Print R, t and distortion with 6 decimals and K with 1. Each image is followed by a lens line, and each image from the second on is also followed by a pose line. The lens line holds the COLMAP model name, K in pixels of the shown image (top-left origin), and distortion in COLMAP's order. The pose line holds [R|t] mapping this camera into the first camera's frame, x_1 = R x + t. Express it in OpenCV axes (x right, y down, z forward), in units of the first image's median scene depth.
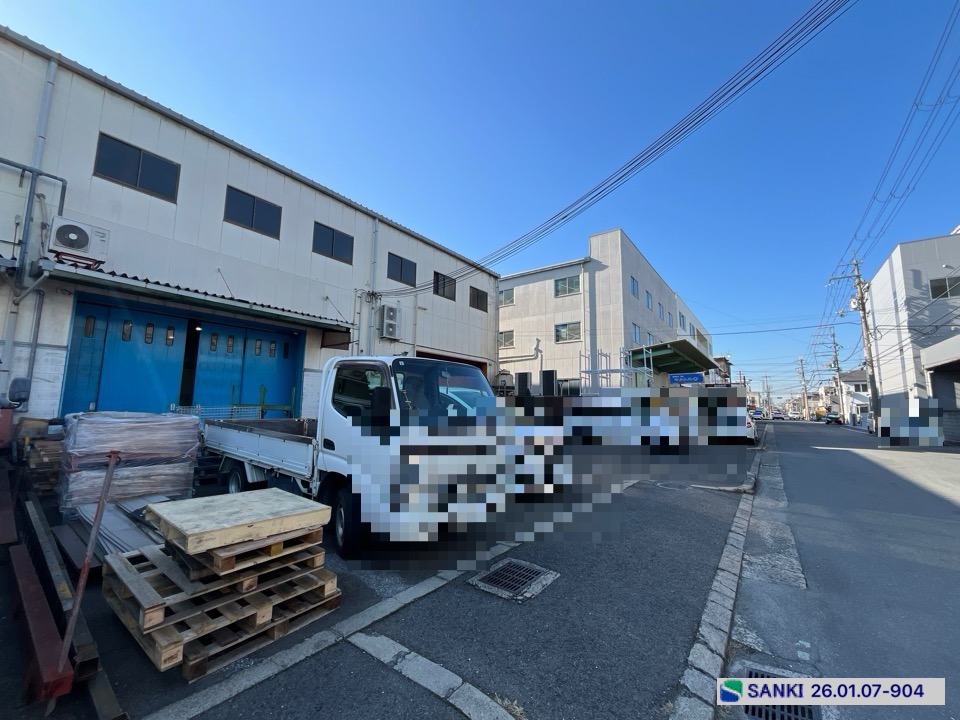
lens RADIAL K [[388.9, 0, 476.9], [0, 388.9, 361.1], [0, 0, 1]] dist [-0.003671, 0.000280]
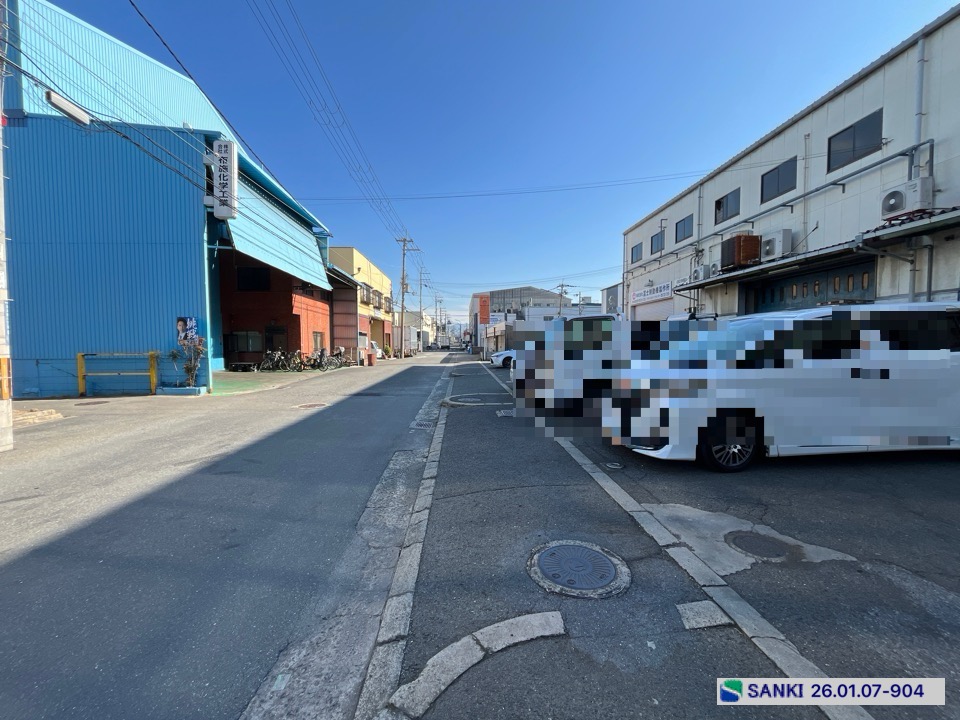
lens RADIAL K [[388.9, 0, 477.0], [0, 388.9, 360.2], [0, 0, 1]] dist [-0.003671, 0.000280]
pose [[-0.775329, 0.018713, -0.631281, 0.372058], [0.070410, 0.995891, -0.056956, 0.074138], [0.627621, -0.088608, -0.773460, 0.579969]]
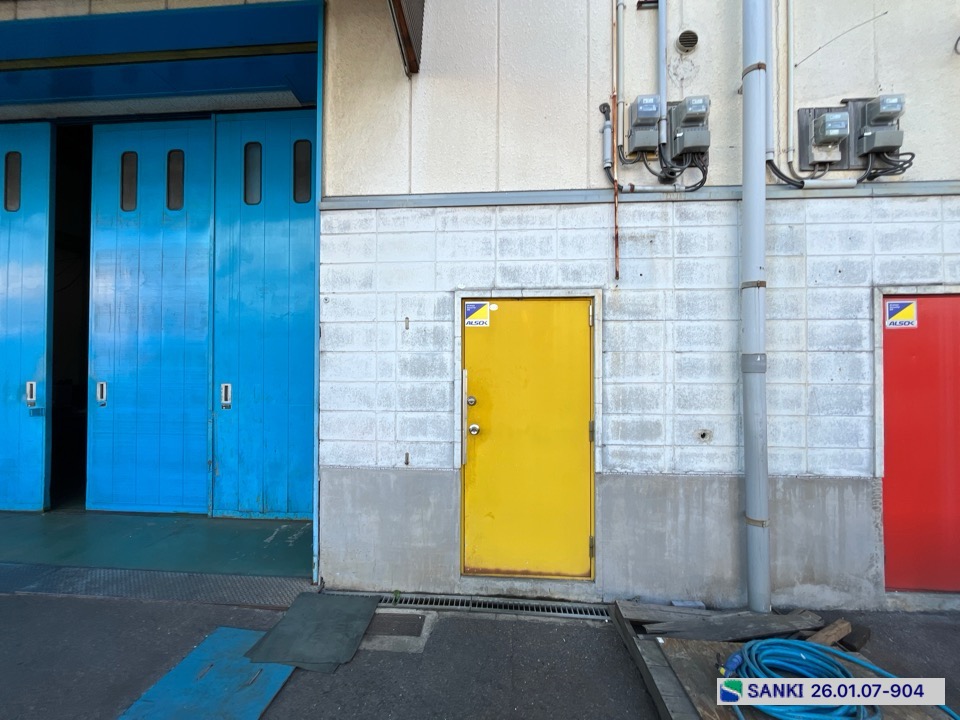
lens RADIAL K [[388.9, 0, 475.9], [0, 388.9, 360.8], [0, 0, 1]] dist [-0.003671, 0.000280]
pose [[0.546479, -0.025048, -0.837098, -0.221419], [0.105129, 0.993698, 0.038898, 0.089086], [0.830848, -0.109260, 0.545668, 0.852360]]
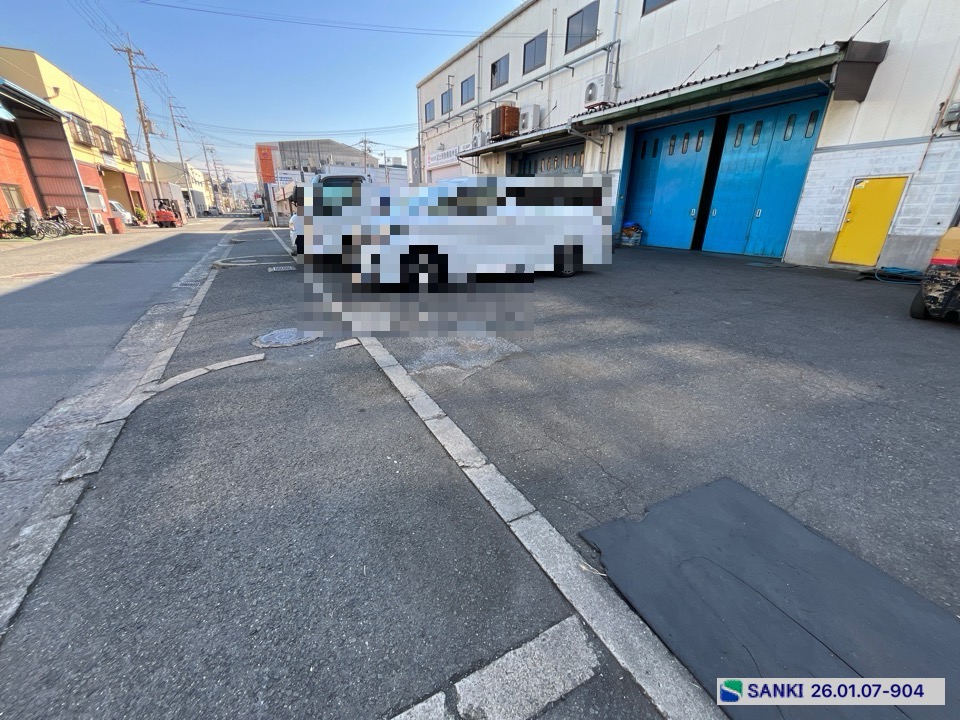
lens RADIAL K [[388.9, 0, 476.9], [0, 388.9, 359.9], [0, 0, 1]] dist [-0.003671, 0.000280]
pose [[-0.423908, 0.305698, -0.852556, 0.413980], [0.090436, 0.950899, 0.295994, 0.101261], [0.901179, 0.048372, -0.430739, 0.704238]]
